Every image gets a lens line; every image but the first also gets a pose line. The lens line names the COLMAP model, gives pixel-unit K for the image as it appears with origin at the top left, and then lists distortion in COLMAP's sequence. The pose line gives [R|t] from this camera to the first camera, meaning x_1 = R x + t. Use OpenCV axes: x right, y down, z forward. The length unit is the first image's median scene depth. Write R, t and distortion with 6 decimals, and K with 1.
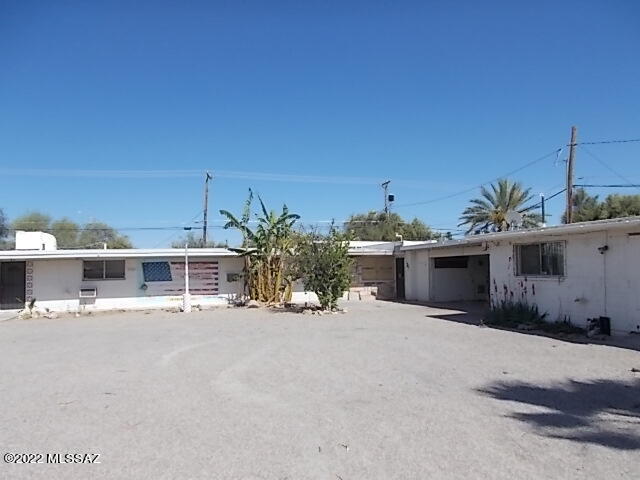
lens RADIAL K [[491.5, 0, 317.4], [0, 491.5, 237.2], [0, 0, 1]] dist [0.001567, -0.012126]
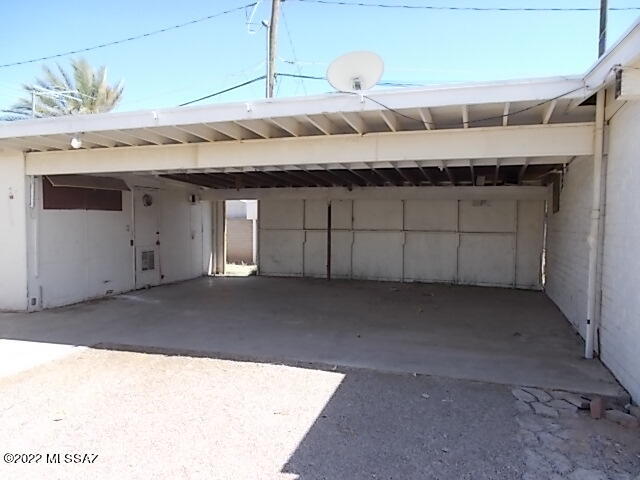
lens RADIAL K [[491.5, 0, 318.8], [0, 491.5, 238.3], [0, 0, 1]] dist [0.001567, -0.012126]
pose [[0.550222, -0.024299, 0.834665, 0.118873], [-0.064543, 0.995348, 0.071525, 0.088868], [-0.832520, -0.093227, 0.546095, 1.231990]]
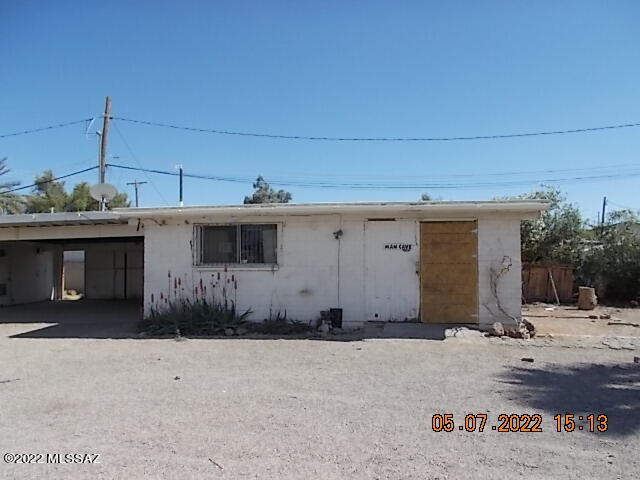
lens RADIAL K [[491.5, 0, 333.0], [0, 491.5, 249.9], [0, 0, 1]] dist [0.001567, -0.012126]
pose [[0.401239, 0.019266, 0.915771, -0.218655], [-0.052635, 0.998612, 0.002053, 0.044823], [-0.914460, -0.049025, 0.401696, 0.550459]]
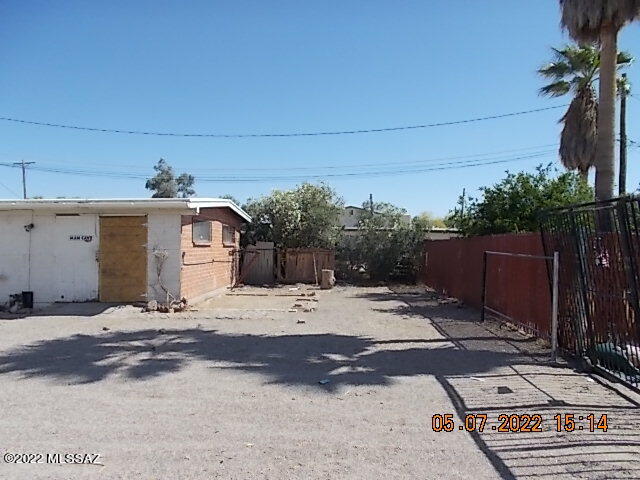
lens RADIAL K [[491.5, 0, 316.5], [0, 491.5, 238.0], [0, 0, 1]] dist [0.001567, -0.012126]
pose [[0.267989, 0.010695, 0.963363, -0.225323], [-0.049997, 0.998745, 0.002820, 0.012001], [-0.962124, -0.048921, 0.268188, 0.109504]]
